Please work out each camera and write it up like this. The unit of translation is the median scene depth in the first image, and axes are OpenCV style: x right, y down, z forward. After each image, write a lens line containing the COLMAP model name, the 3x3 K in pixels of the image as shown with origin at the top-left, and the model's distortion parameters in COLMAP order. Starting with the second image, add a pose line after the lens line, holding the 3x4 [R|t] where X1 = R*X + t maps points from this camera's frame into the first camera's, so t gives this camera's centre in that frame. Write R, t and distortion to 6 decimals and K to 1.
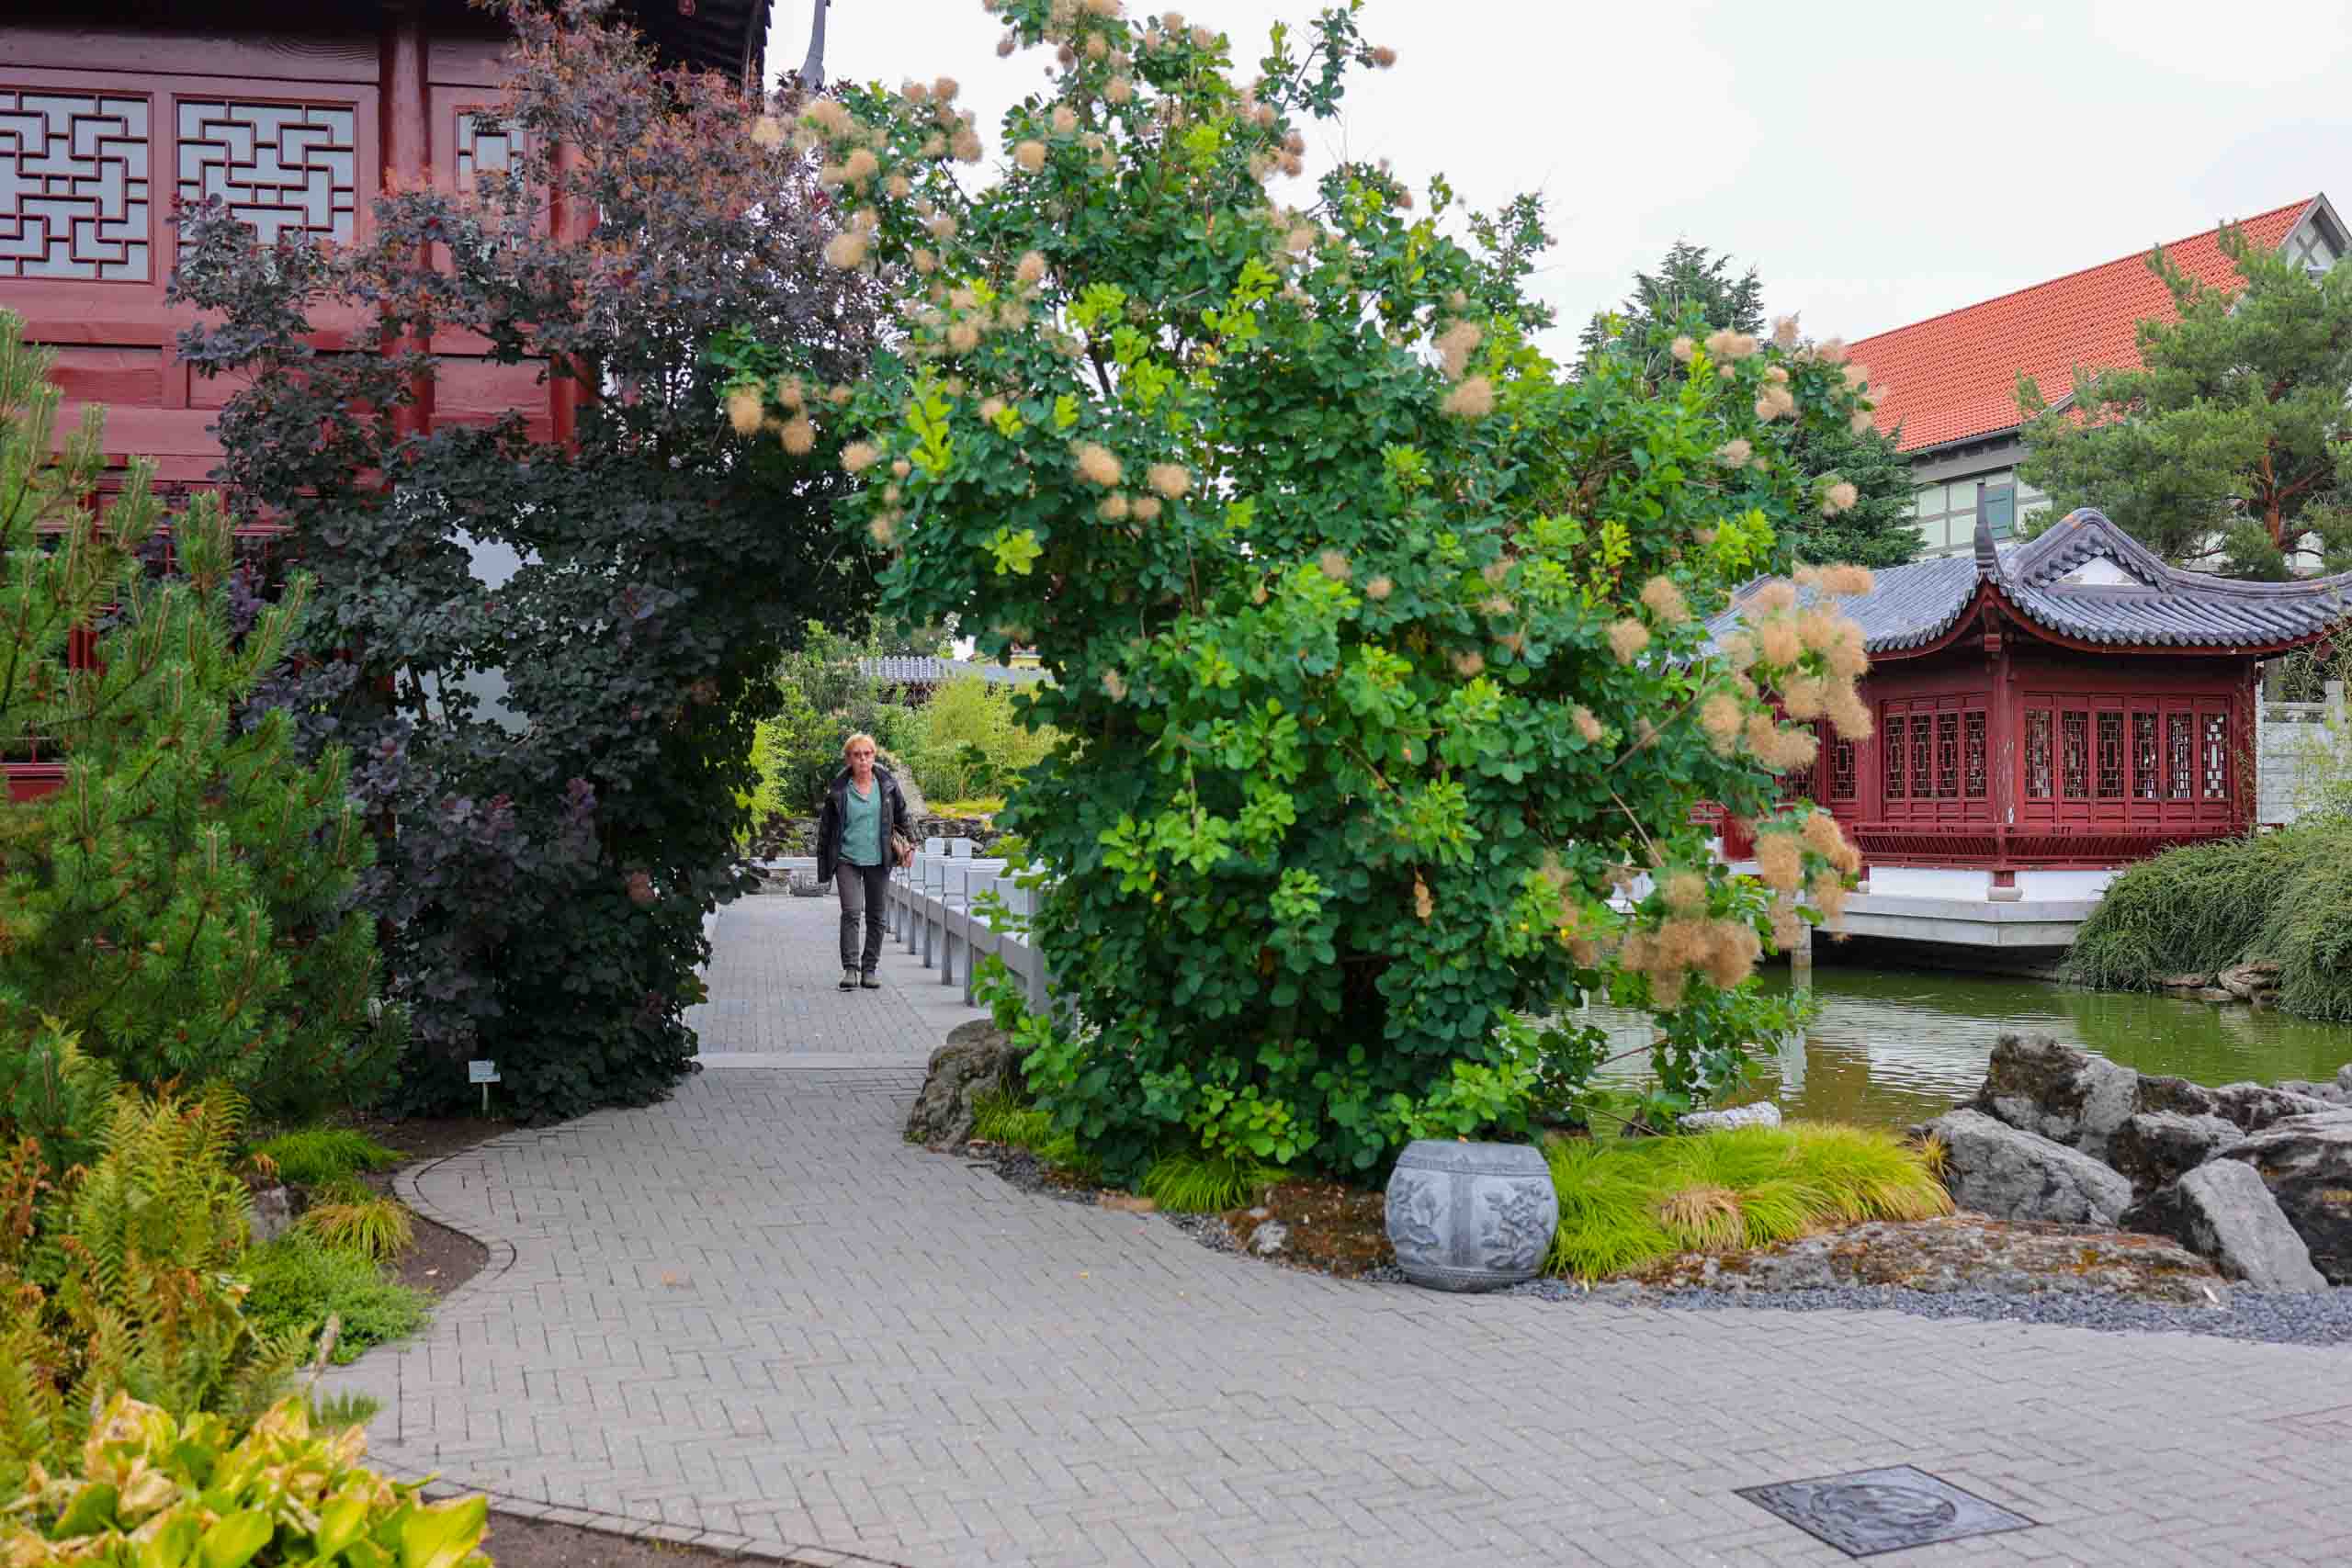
lens RADIAL K [[2380.9, 0, 1176.2], [0, 2380.9, 782.6], [0, 0, 1]] dist [0.008269, 0.000000]
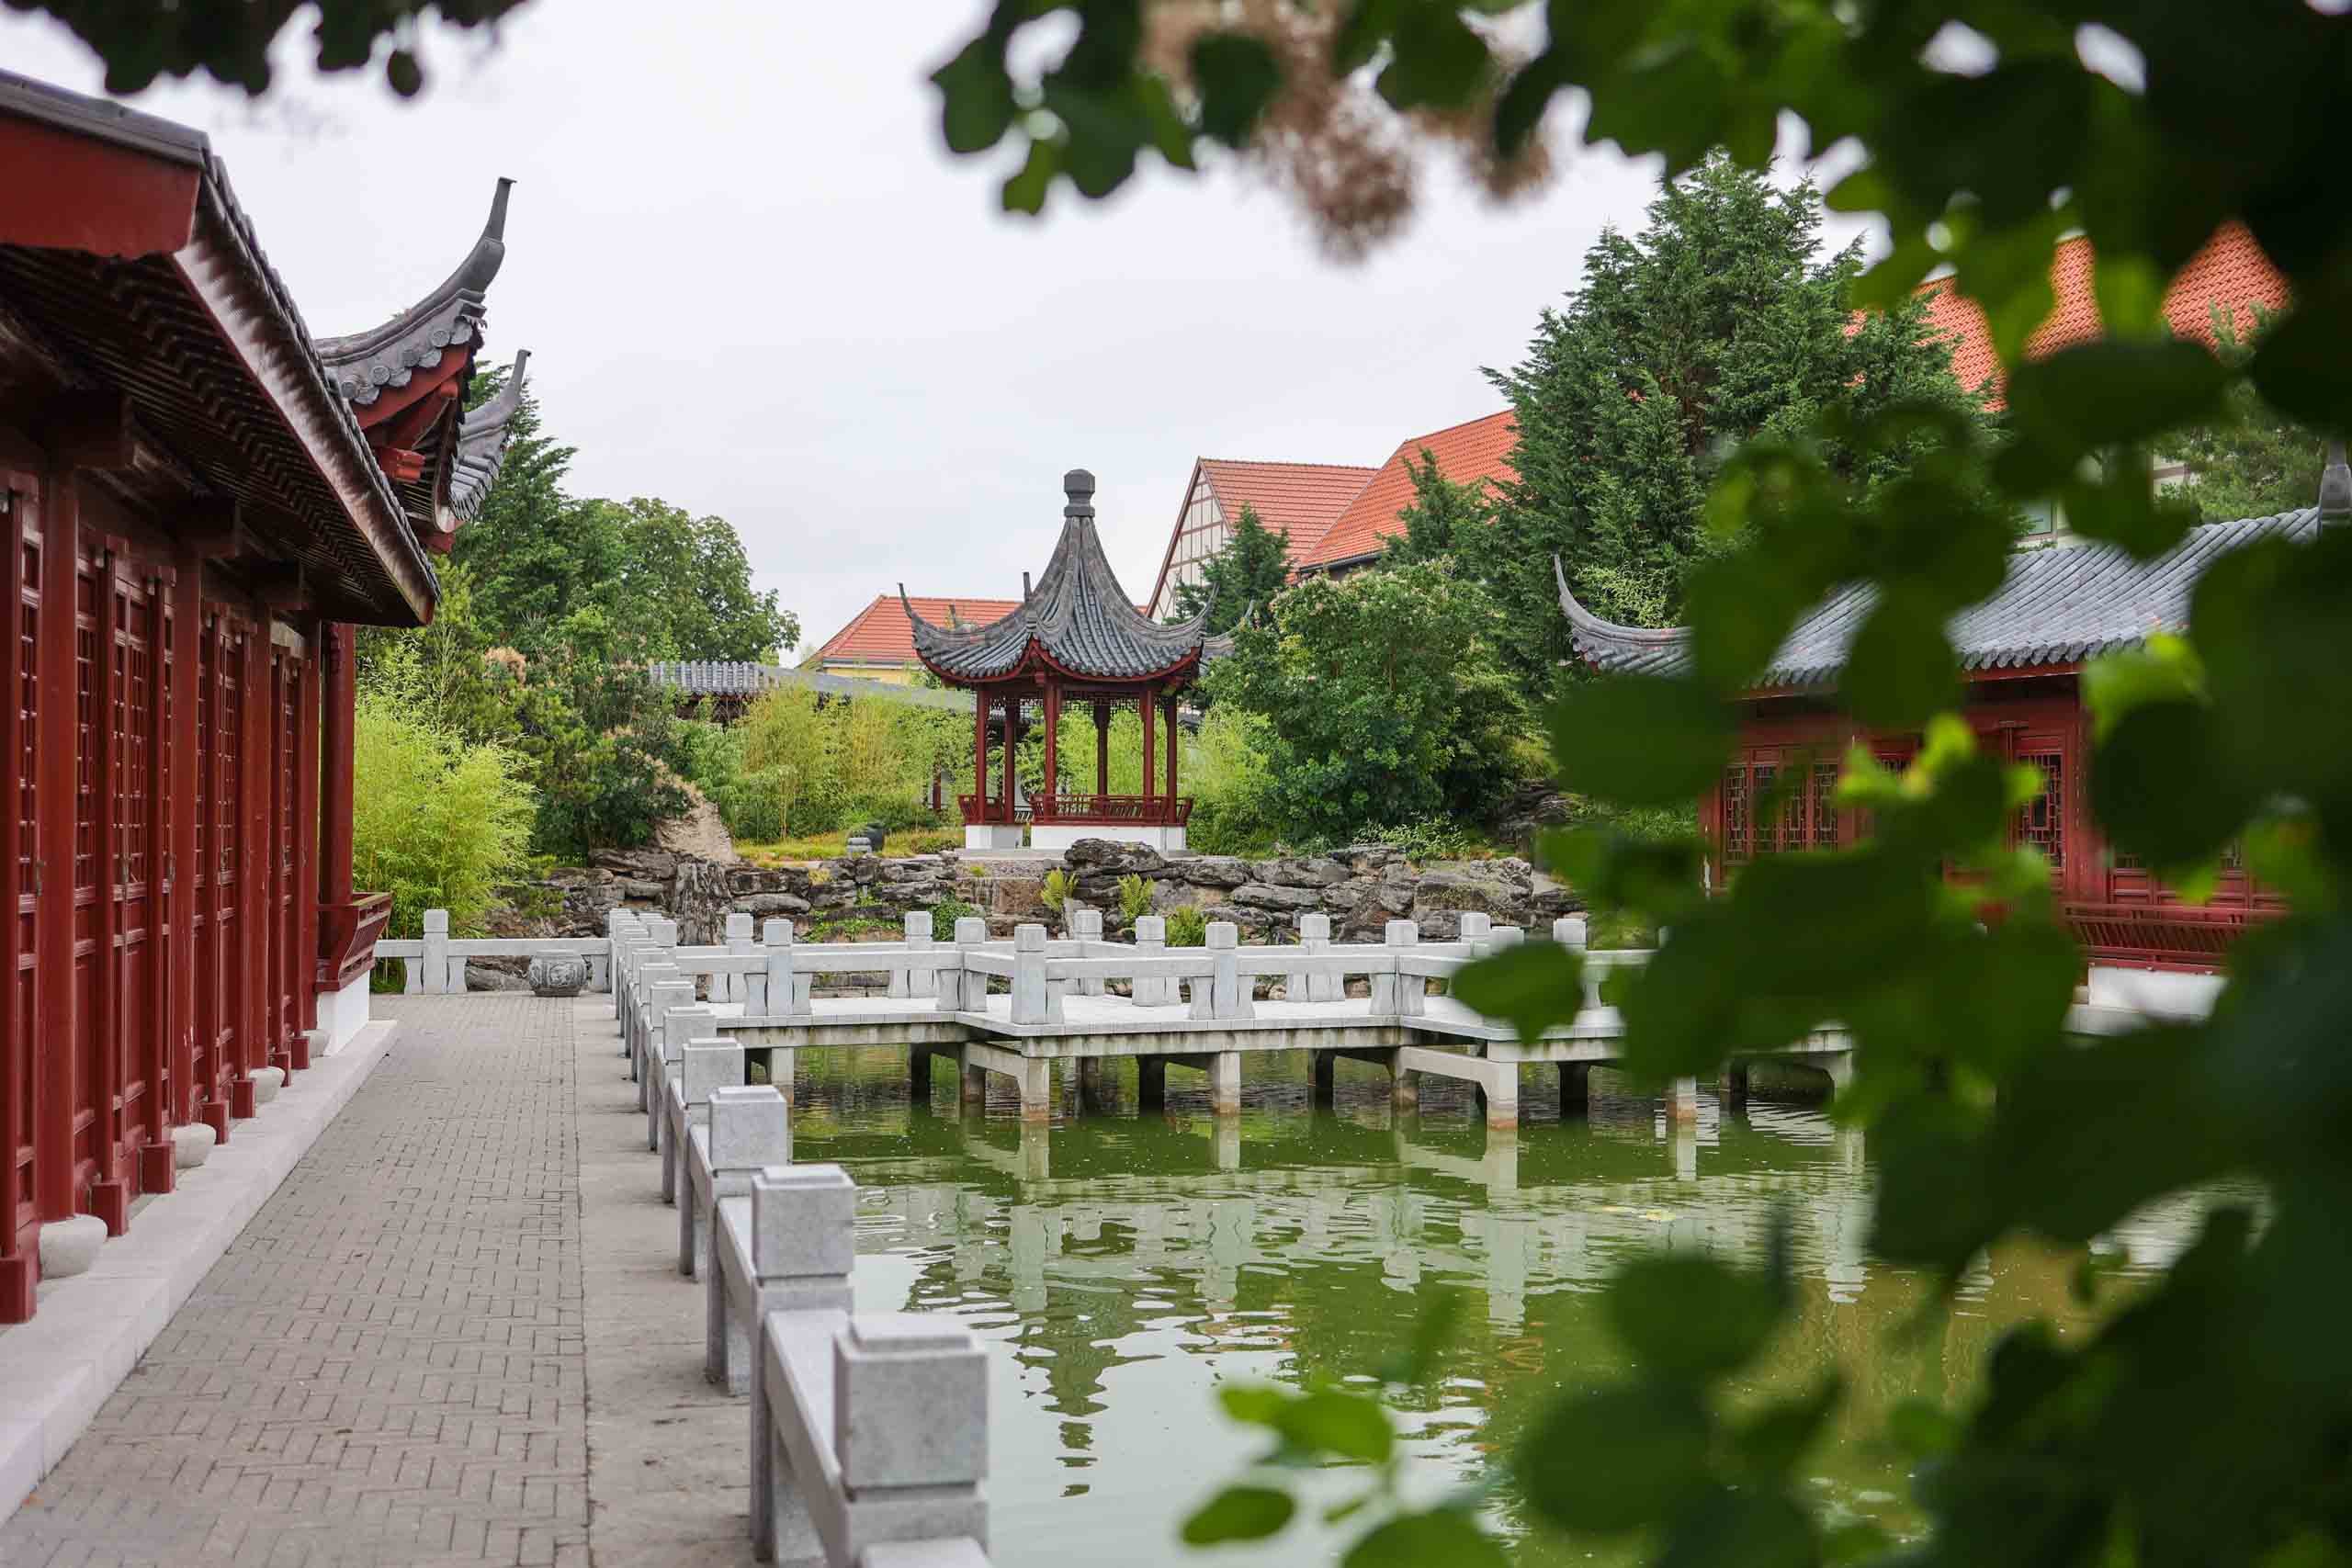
lens RADIAL K [[2380.9, 0, 1173.9], [0, 2380.9, 788.5], [0, 0, 1]] dist [0.008269, 0.000000]
pose [[0.997509, 0.006694, 0.070226, -0.018341], [-0.006402, 0.999970, -0.004384, -0.008482], [-0.070254, 0.003923, 0.997521, 0.224773]]
